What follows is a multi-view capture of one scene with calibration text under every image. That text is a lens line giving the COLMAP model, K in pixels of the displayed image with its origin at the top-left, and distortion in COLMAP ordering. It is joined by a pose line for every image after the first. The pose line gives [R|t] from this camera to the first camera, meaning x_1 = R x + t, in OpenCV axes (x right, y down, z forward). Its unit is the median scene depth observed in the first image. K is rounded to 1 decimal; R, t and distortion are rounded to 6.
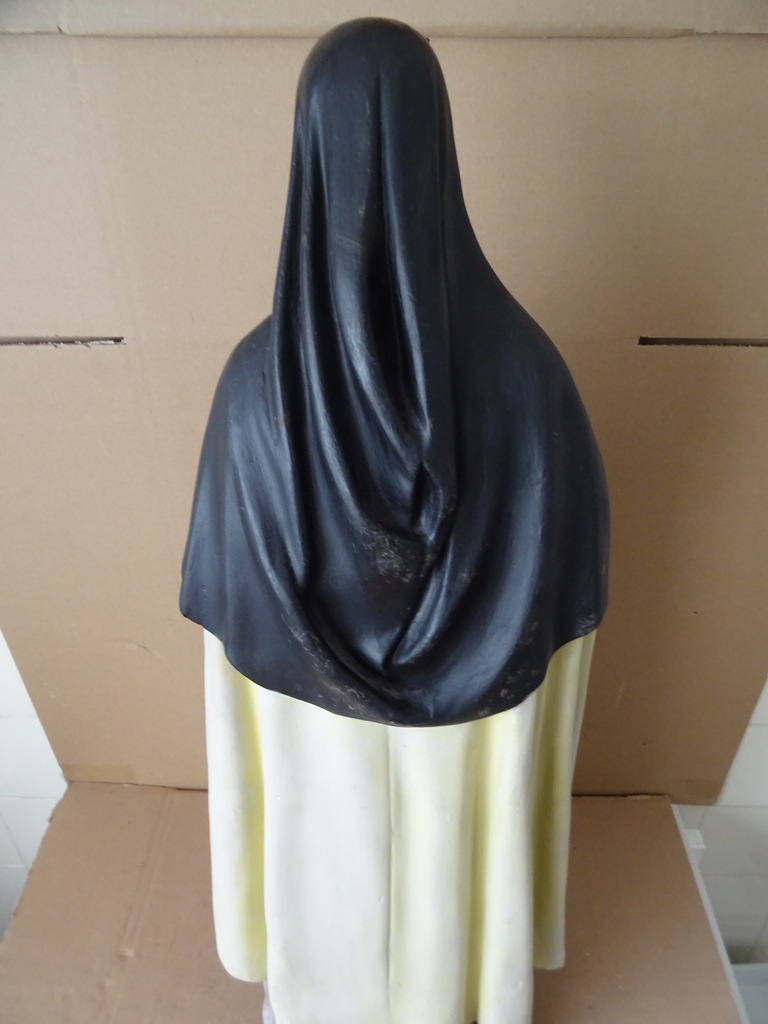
lens RADIAL K [[720.1, 0, 387.0], [0, 720.1, 509.6], [0, 0, 1]] dist [-0.004060, 0.008769]
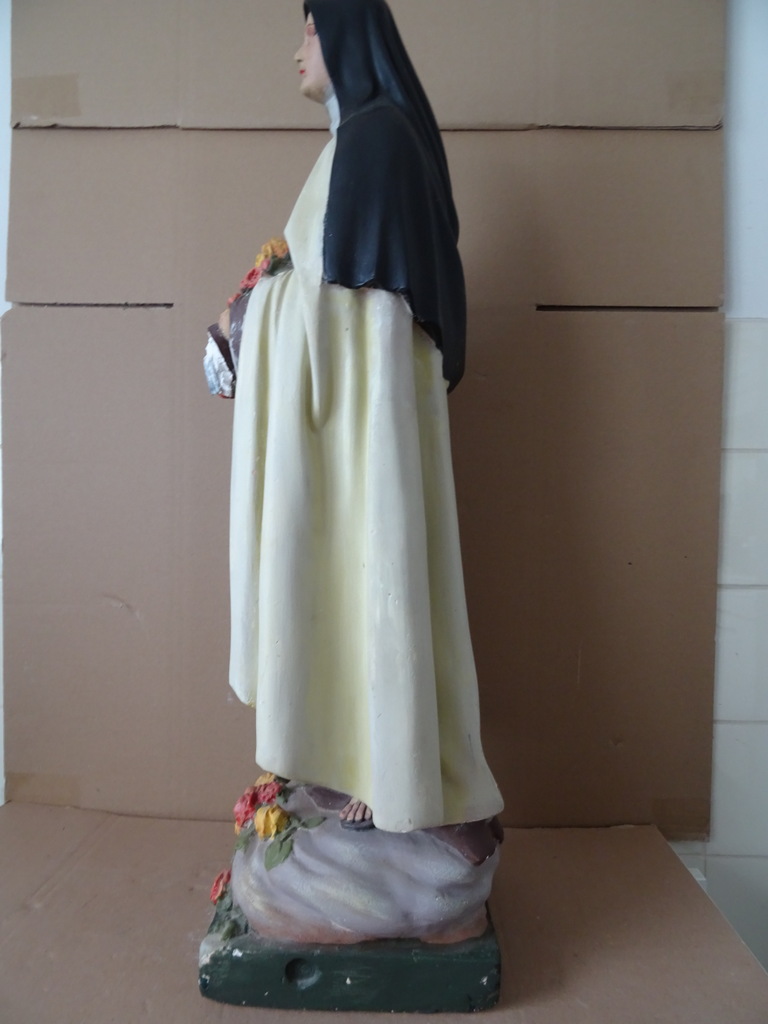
lens RADIAL K [[720.1, 0, 376.0], [0, 720.1, 515.8], [0, 0, 1]] dist [-0.004060, 0.008769]
pose [[0.999528, 0.020947, -0.022459, 0.089909], [-0.029754, 0.841688, -0.539144, 1.028543], [0.007610, 0.539558, 0.841914, 0.033793]]
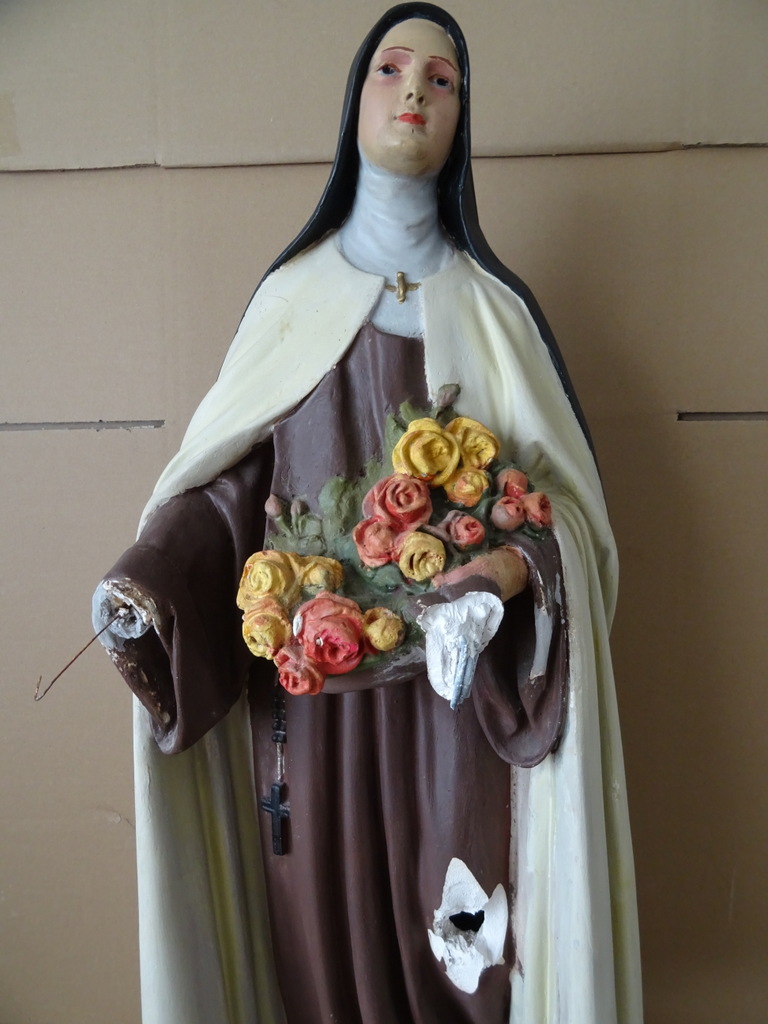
lens RADIAL K [[720.1, 0, 380.3], [0, 720.1, 522.0], [0, 0, 1]] dist [-0.004060, 0.008769]
pose [[0.997745, 0.004819, -0.066941, 0.015821], [-0.034716, 0.890673, -0.453318, 0.411776], [0.057438, 0.454619, 0.888832, 0.194412]]
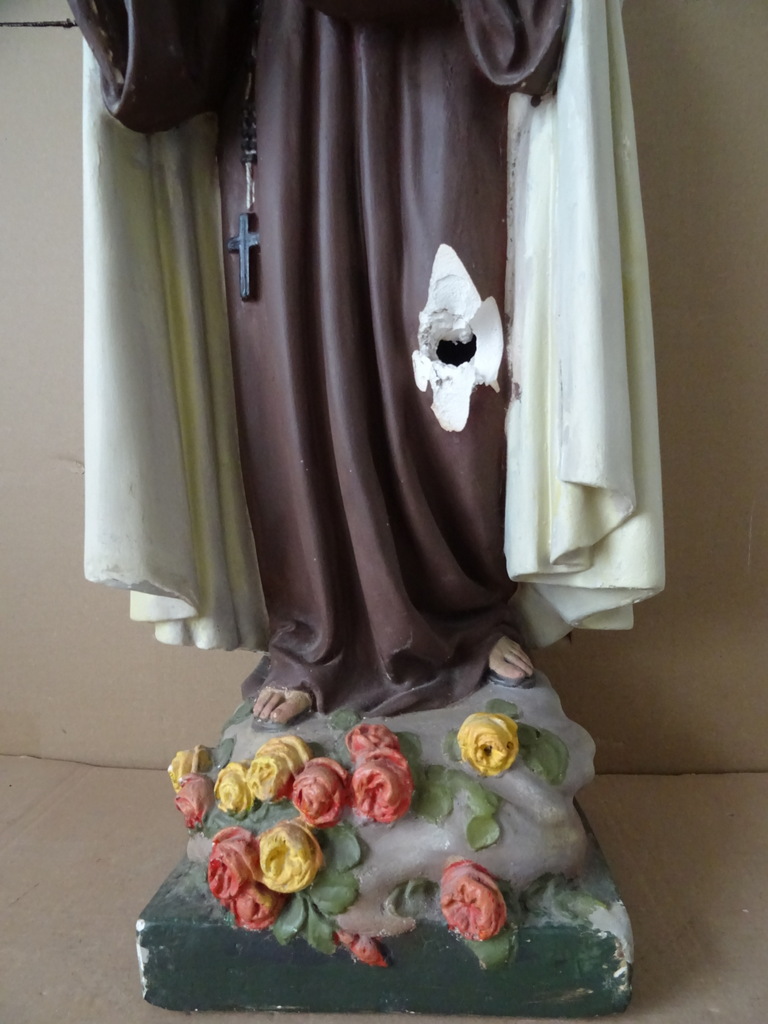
lens RADIAL K [[720.1, 0, 377.4], [0, 720.1, 520.6], [0, 0, 1]] dist [-0.004060, 0.008769]
pose [[0.998316, 0.007071, -0.057573, 0.023983], [-0.034349, 0.871873, -0.488525, 0.950253], [0.046742, 0.489680, 0.870648, 0.582742]]
